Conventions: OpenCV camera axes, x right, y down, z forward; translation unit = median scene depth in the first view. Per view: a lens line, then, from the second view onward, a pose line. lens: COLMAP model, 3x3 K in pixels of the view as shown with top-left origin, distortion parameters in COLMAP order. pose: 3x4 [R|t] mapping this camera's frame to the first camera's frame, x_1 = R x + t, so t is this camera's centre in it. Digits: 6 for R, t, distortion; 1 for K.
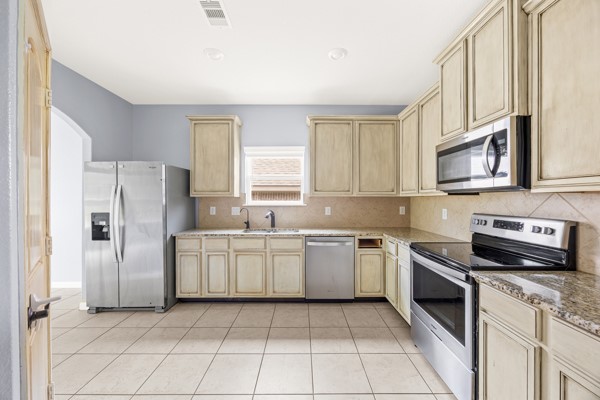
lens RADIAL K [[228.9, 0, 300.1], [0, 228.9, 198.3], [0, 0, 1]] dist [-0.002339, -0.000354]
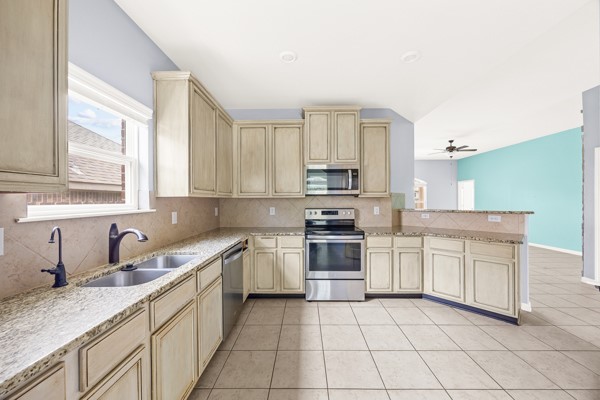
lens RADIAL K [[228.9, 0, 303.5], [0, 228.9, 200.4], [0, 0, 1]] dist [-0.002339, -0.000354]
pose [[0.002754, 0.000881, 0.999996, -0.879424], [0.004064, 0.999991, -0.000892, 0.008422], [-0.999988, 0.004066, 0.002750, 0.975277]]
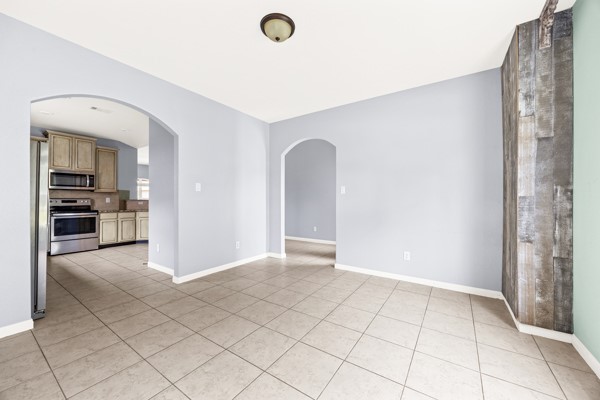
lens RADIAL K [[228.9, 0, 301.3], [0, 228.9, 197.0], [0, 0, 1]] dist [-0.002339, -0.000354]
pose [[-0.834450, 0.011349, 0.550967, -2.654673], [0.005492, 0.999910, -0.012279, 0.089922], [-0.551057, -0.007220, -0.834437, 1.455712]]
